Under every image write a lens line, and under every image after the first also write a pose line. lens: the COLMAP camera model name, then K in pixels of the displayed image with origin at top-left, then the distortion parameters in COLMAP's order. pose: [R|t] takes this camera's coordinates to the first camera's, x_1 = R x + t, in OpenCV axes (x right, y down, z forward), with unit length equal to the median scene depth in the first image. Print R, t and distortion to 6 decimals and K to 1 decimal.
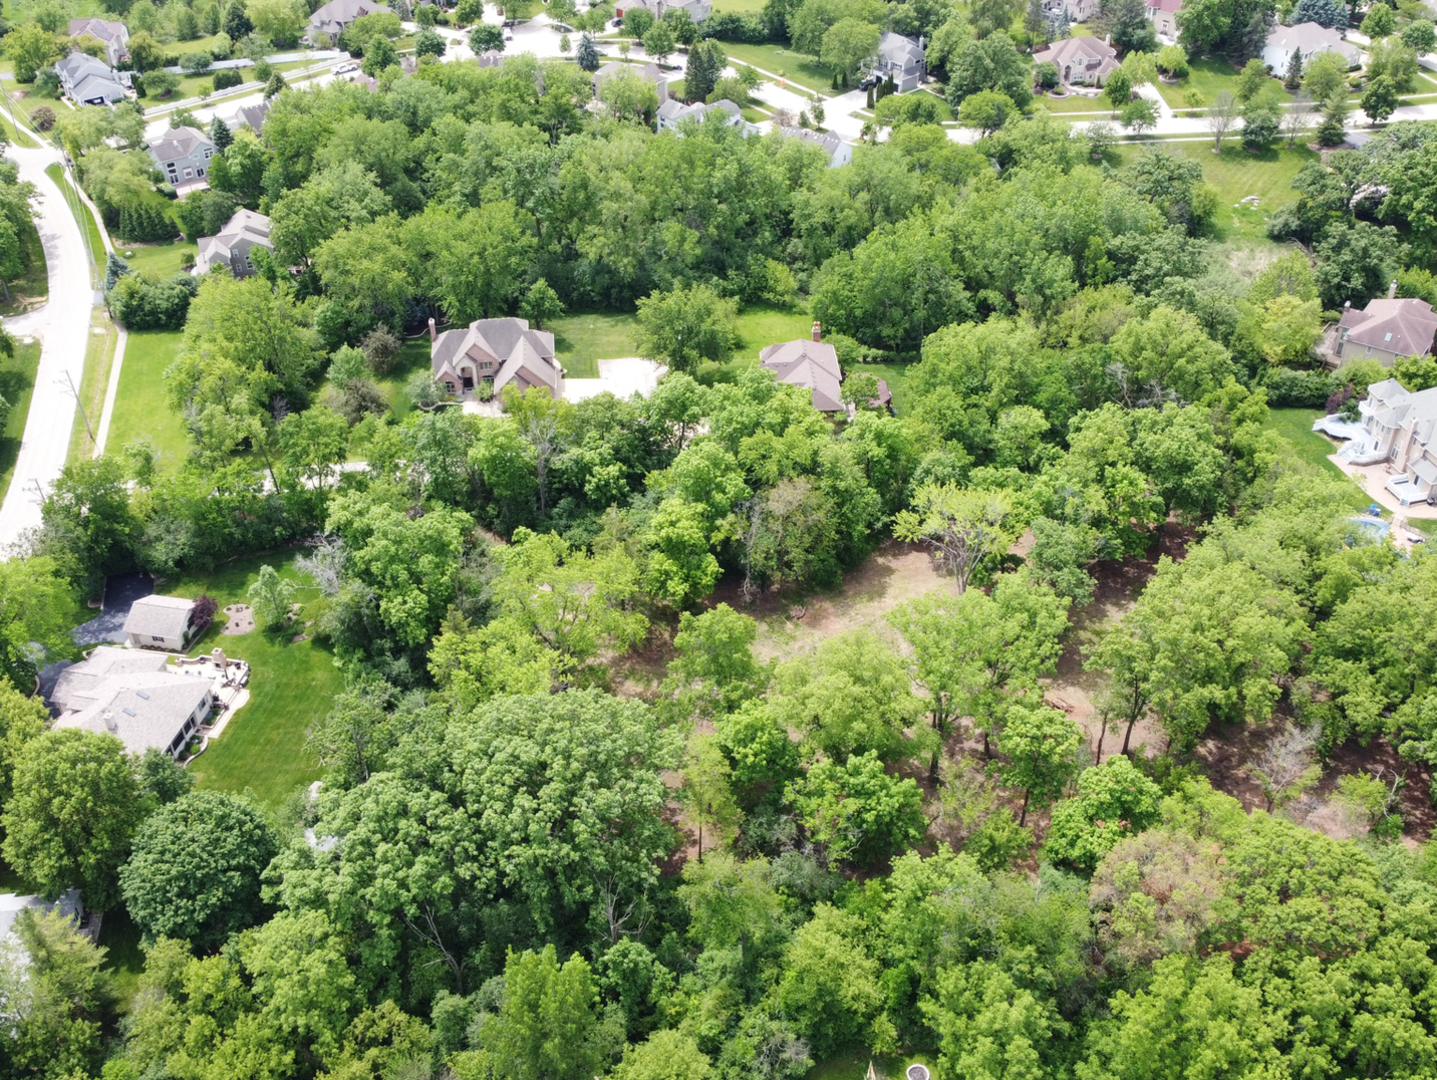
lens RADIAL K [[1490.2, 0, 701.4], [0, 1490.2, 535.4], [0, 0, 1]] dist [0.088775, -0.173669]
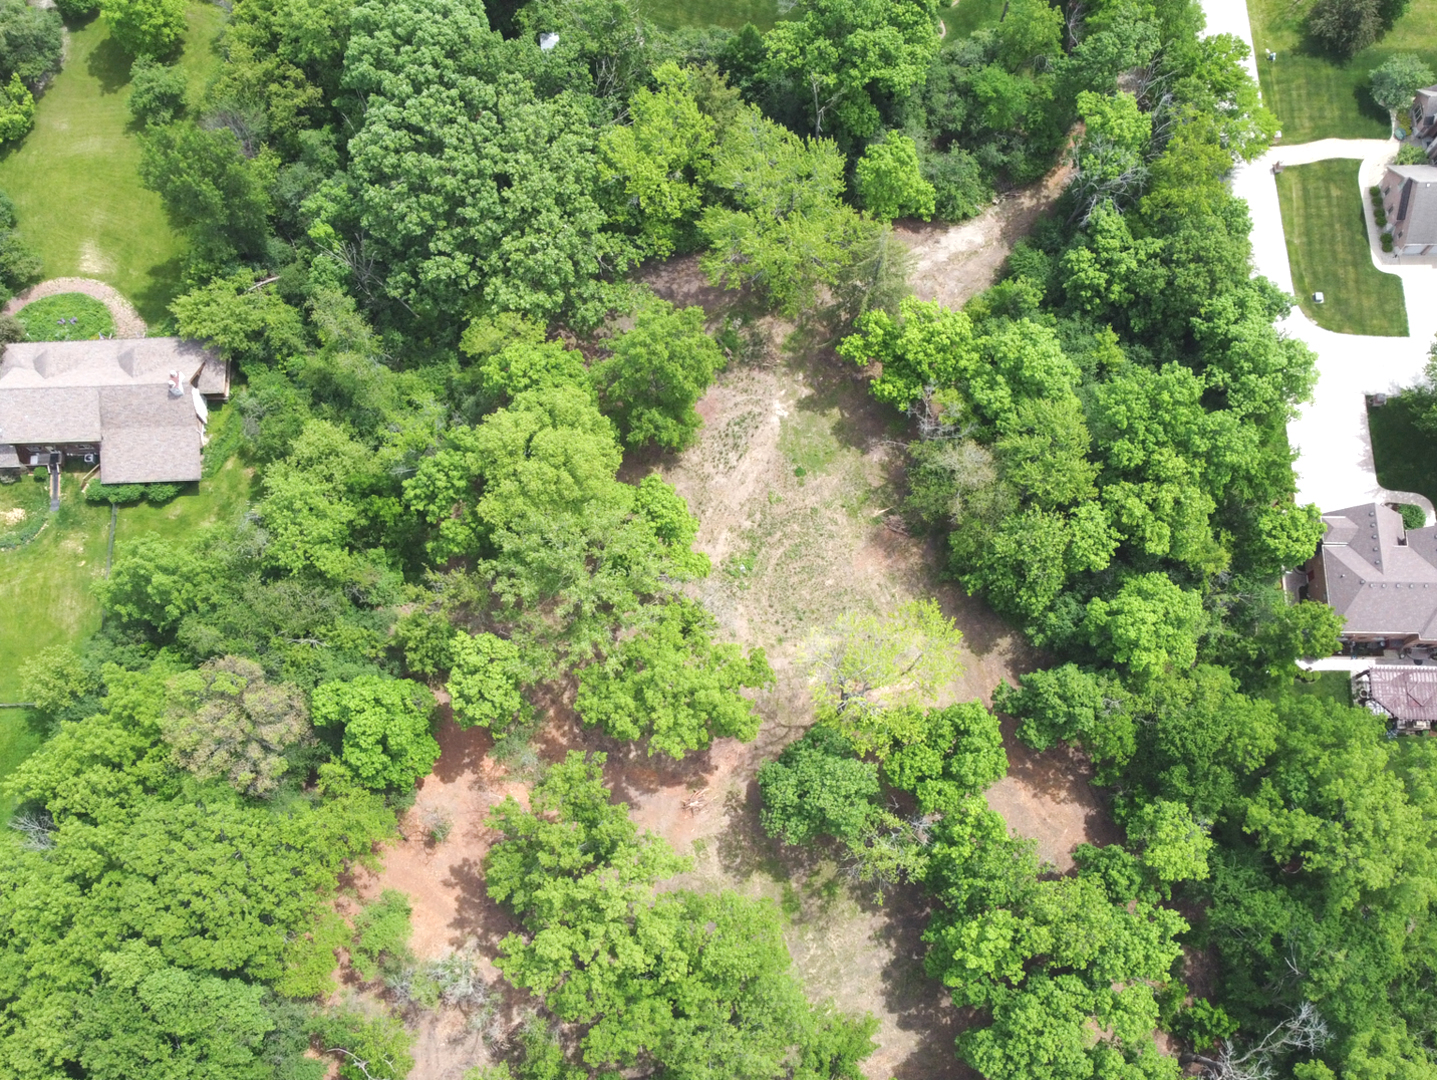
lens RADIAL K [[1490.2, 0, 701.4], [0, 1490.2, 535.4], [0, 0, 1]] dist [0.088775, -0.173669]
pose [[-0.075070, 0.954962, -0.287074, 0.316839], [-0.600827, 0.186445, 0.777332, -0.521019], [0.795846, 0.230836, 0.559771, 0.475557]]
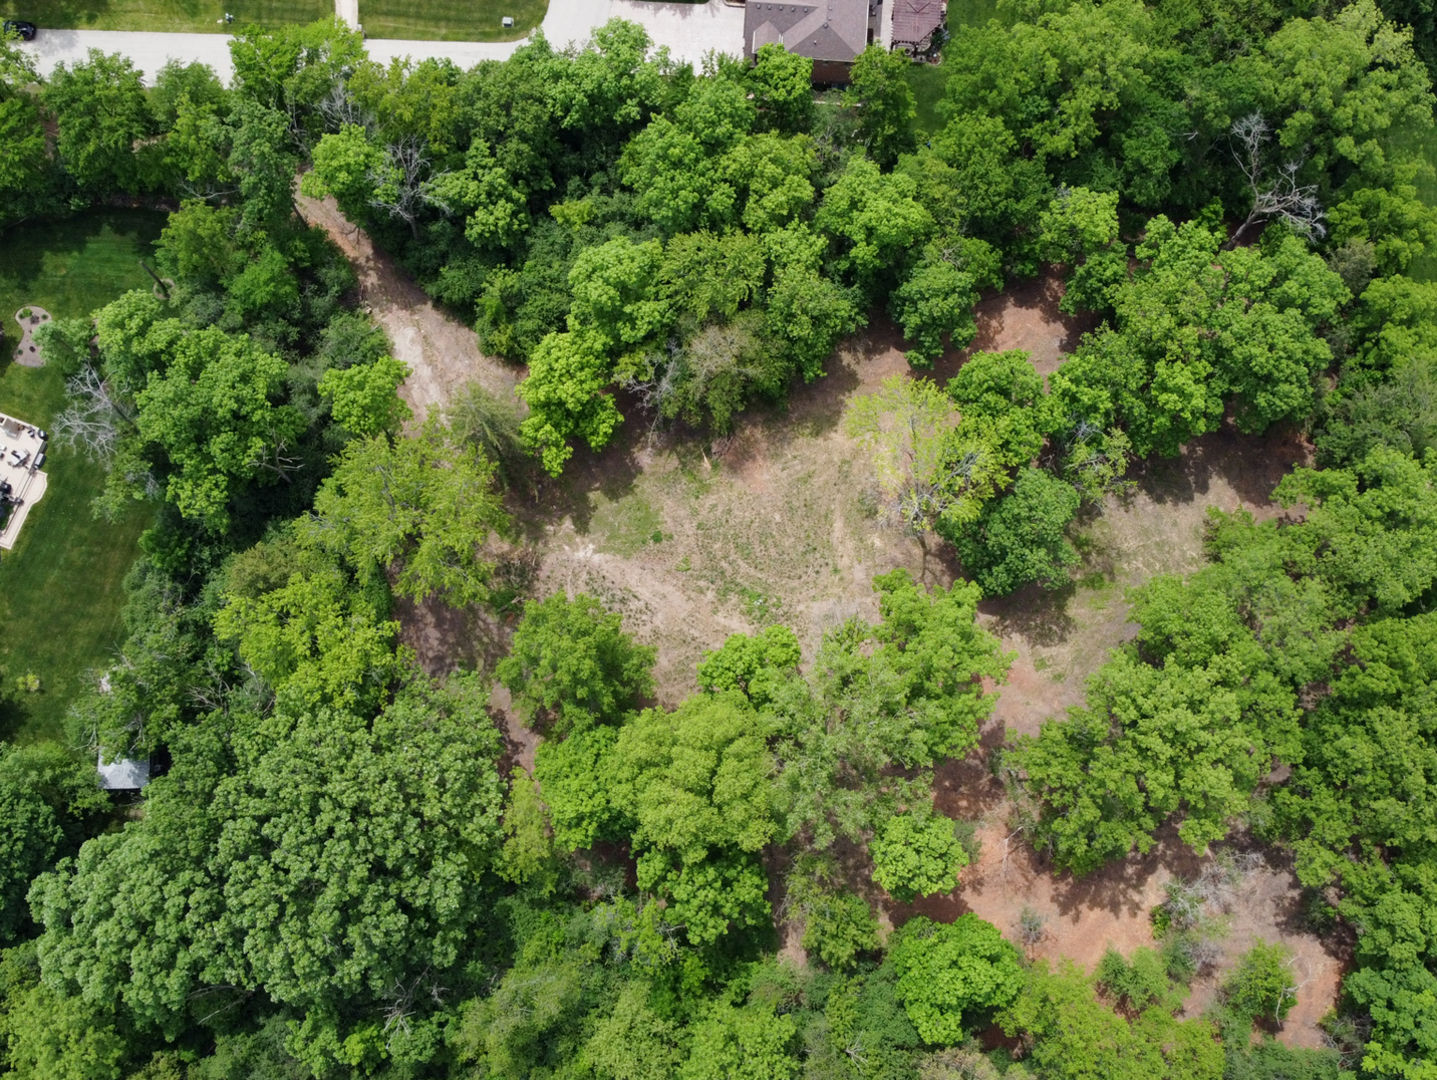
lens RADIAL K [[1490.2, 0, 701.4], [0, 1490.2, 535.4], [0, 0, 1]] dist [0.088775, -0.173669]
pose [[0.990244, 0.138275, -0.017210, 0.076537], [-0.093898, 0.753434, 0.650784, -0.439135], [0.102954, -0.642820, 0.759068, 0.370082]]
